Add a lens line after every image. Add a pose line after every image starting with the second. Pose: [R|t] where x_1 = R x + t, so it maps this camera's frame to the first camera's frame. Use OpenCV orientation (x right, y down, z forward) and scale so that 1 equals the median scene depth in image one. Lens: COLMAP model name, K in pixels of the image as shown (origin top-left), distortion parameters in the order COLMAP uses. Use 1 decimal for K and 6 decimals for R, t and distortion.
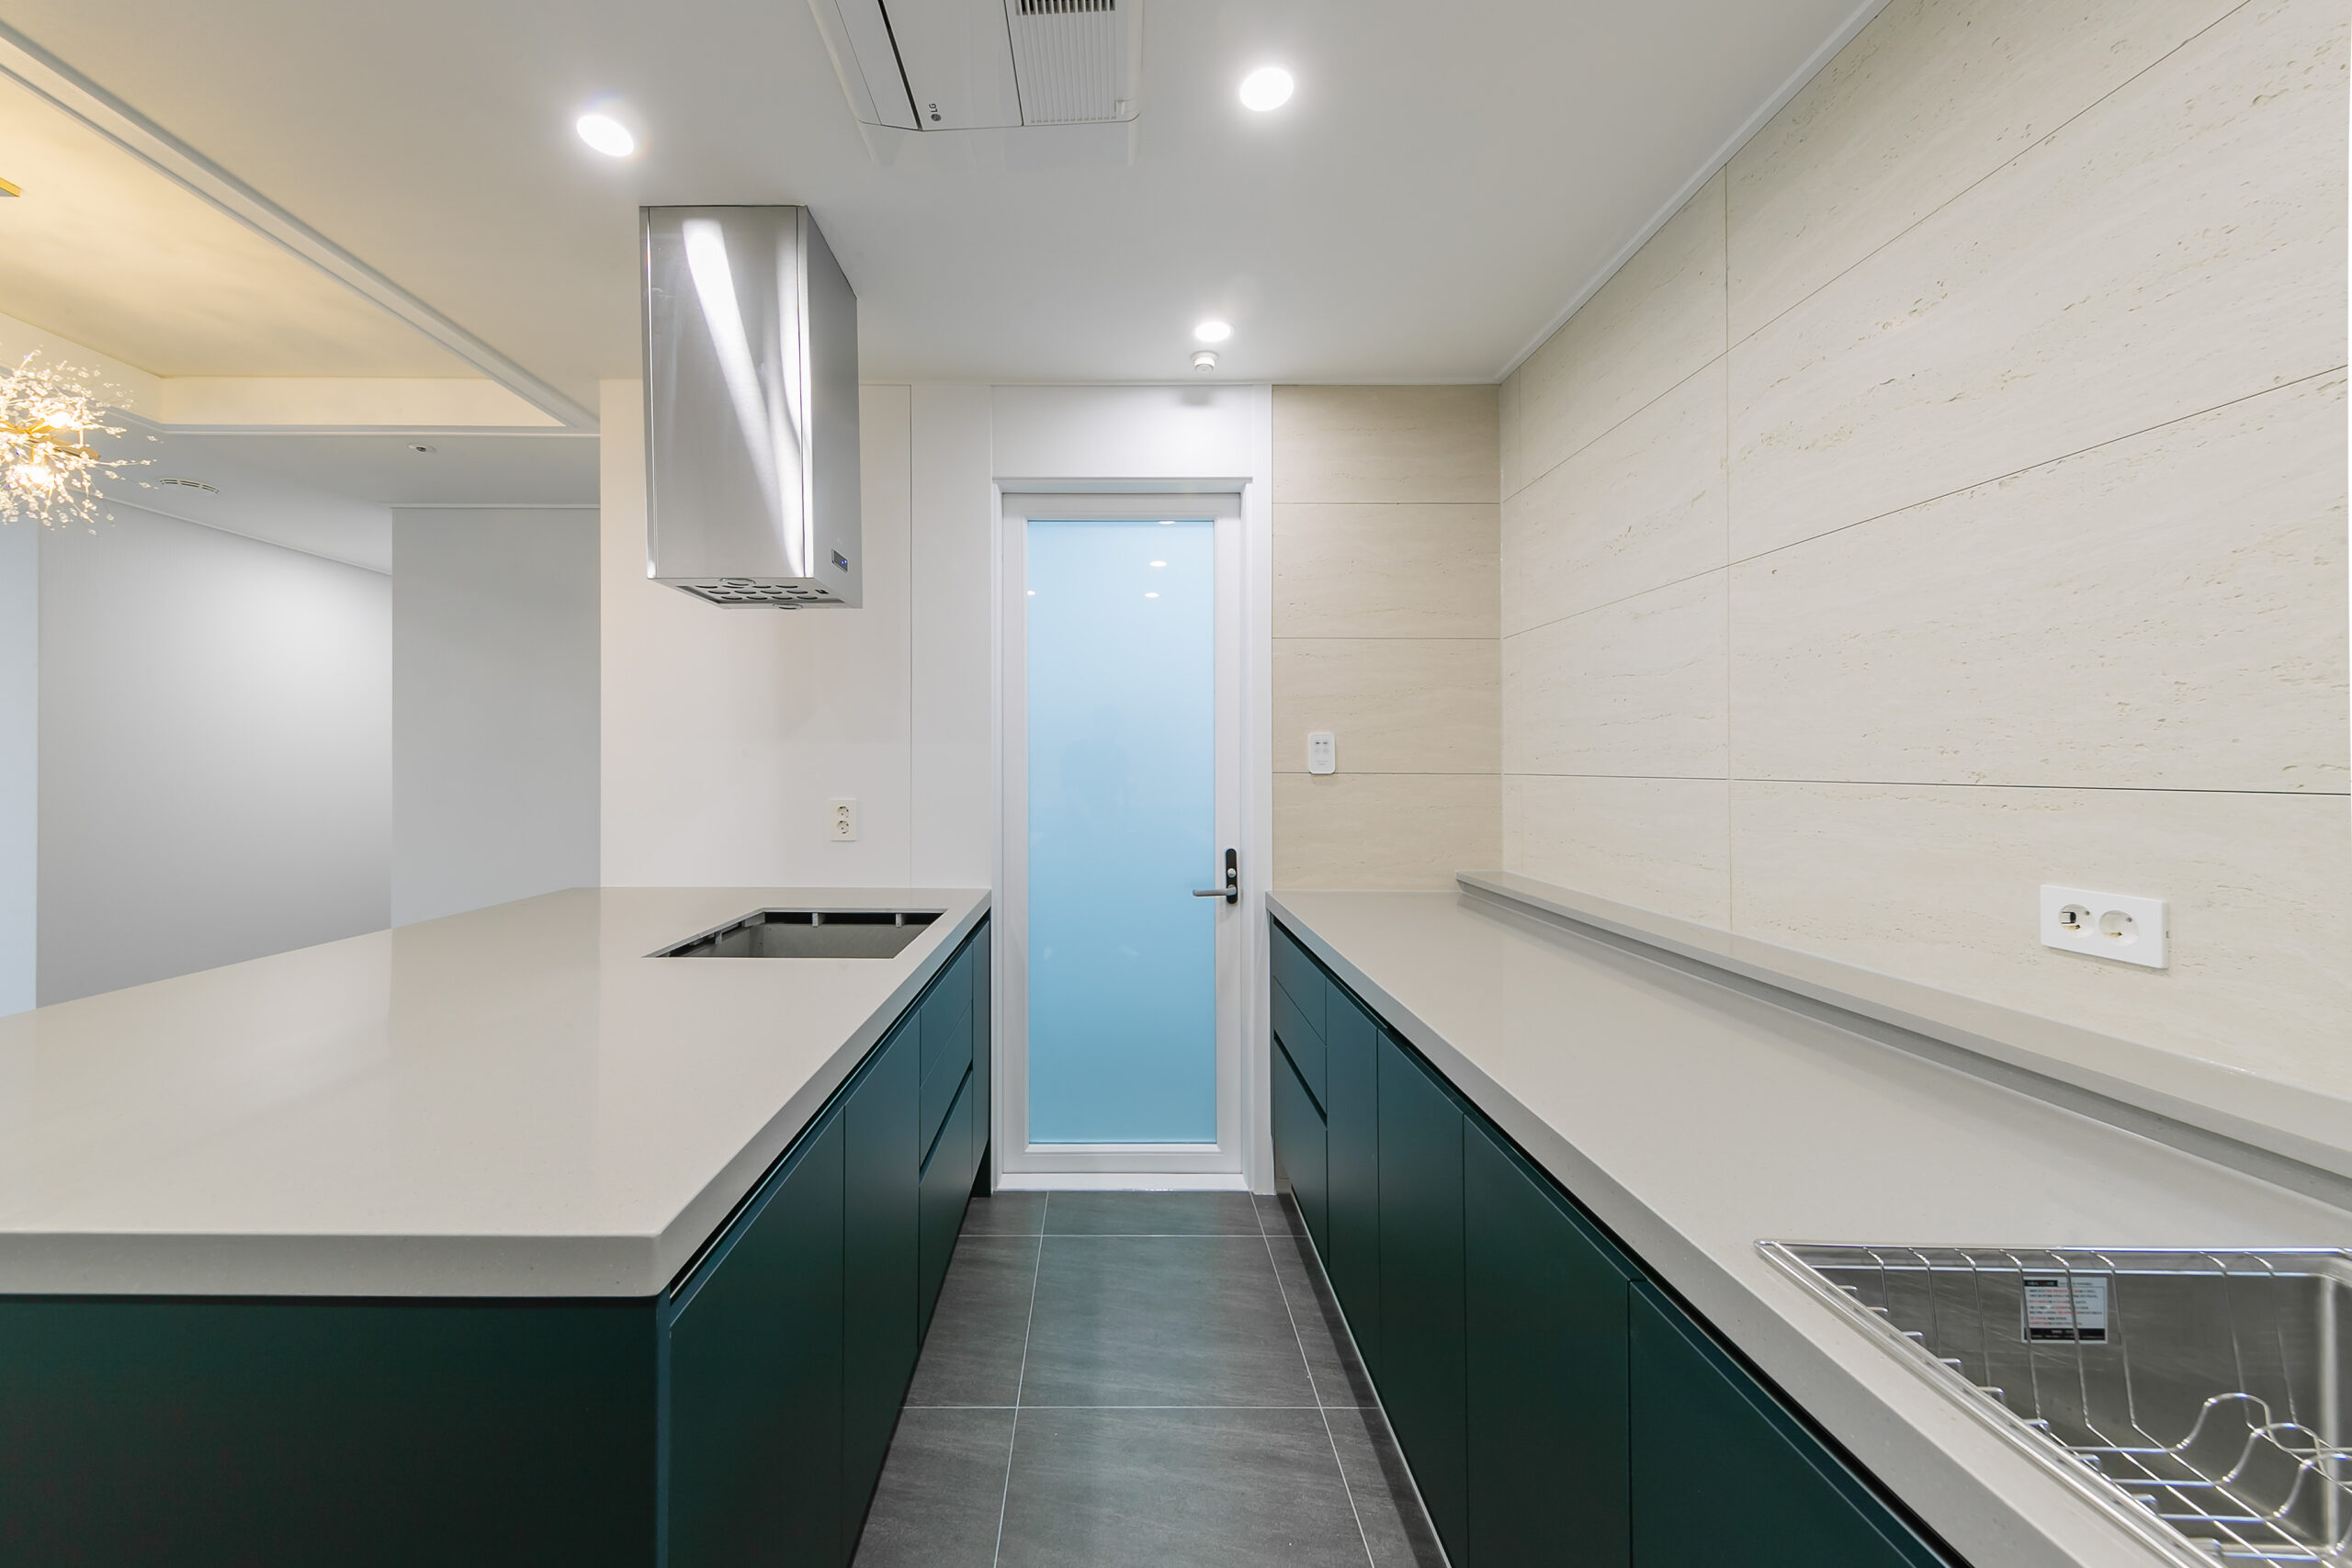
lens RADIAL K [[906.3, 0, 1188.8], [0, 906.3, 753.9], [0, 0, 1]] dist [0.000256, -0.000011]
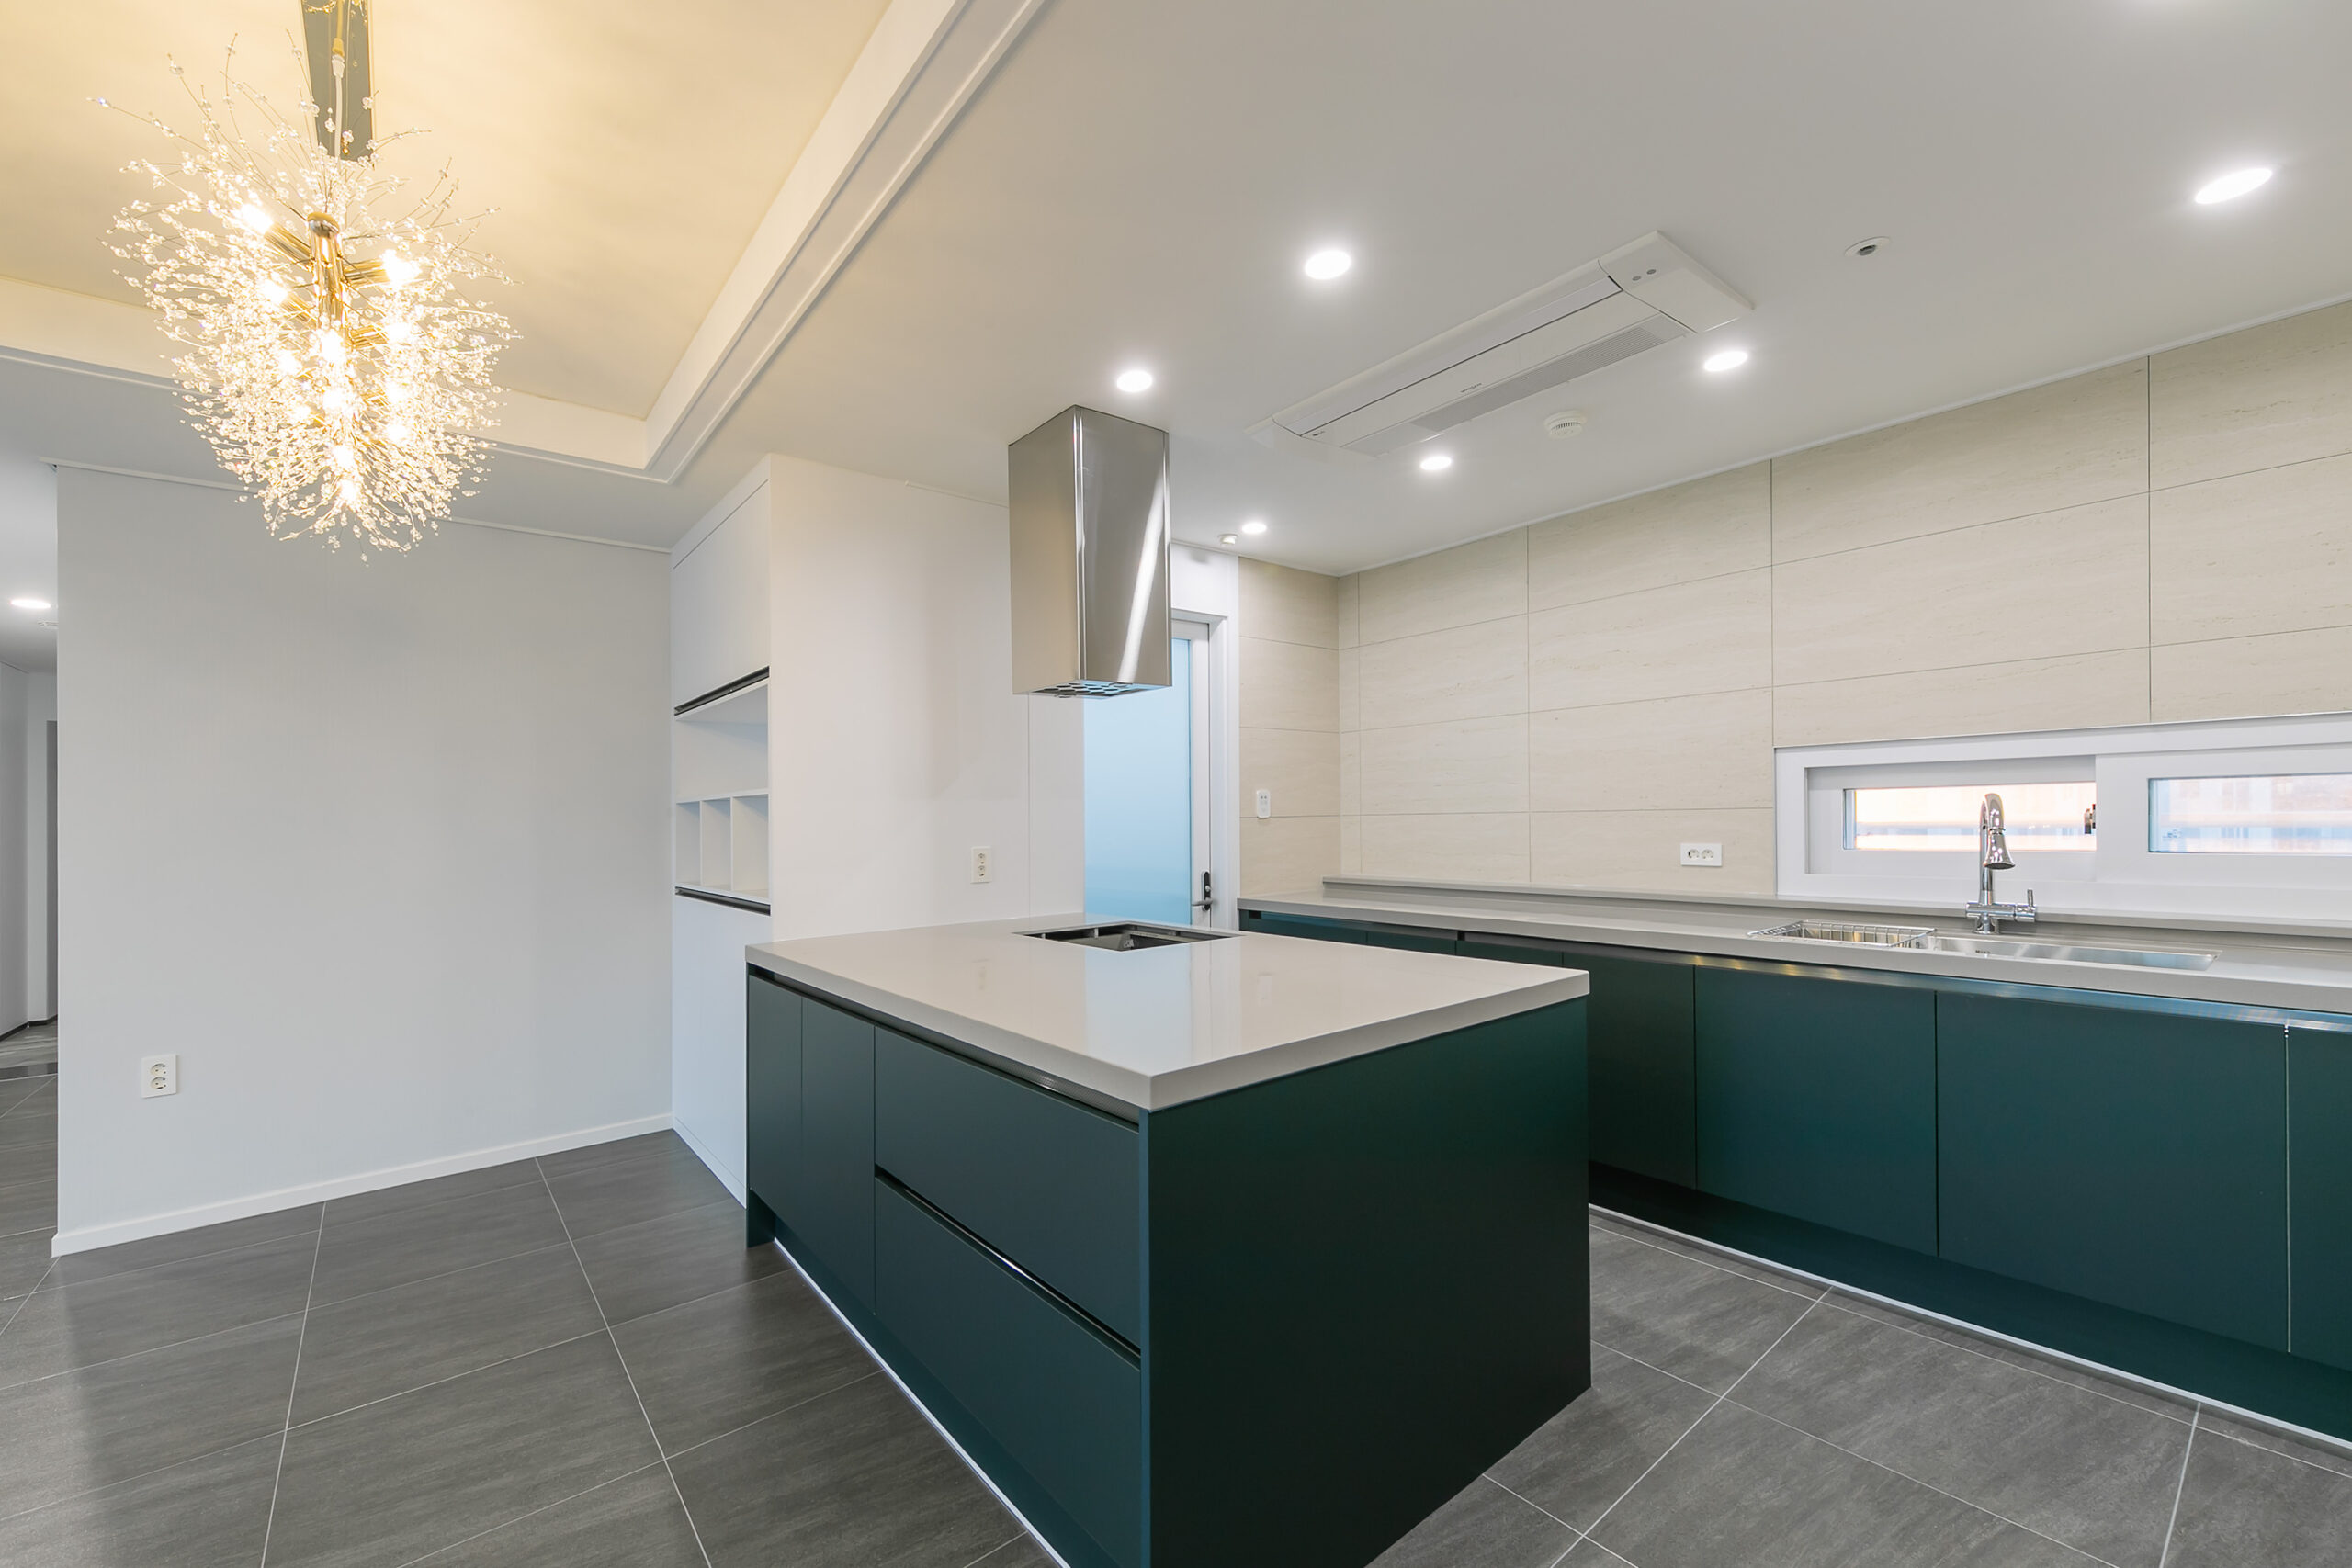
lens RADIAL K [[958.4, 0, 1164.5], [0, 958.4, 814.6], [0, 0, 1]] dist [0.006286, -0.000417]
pose [[0.758917, -0.019420, 0.650898, -1.025758], [0.015781, 0.999810, 0.011429, -0.004339], [-0.650996, 0.001598, 0.759079, -0.111082]]
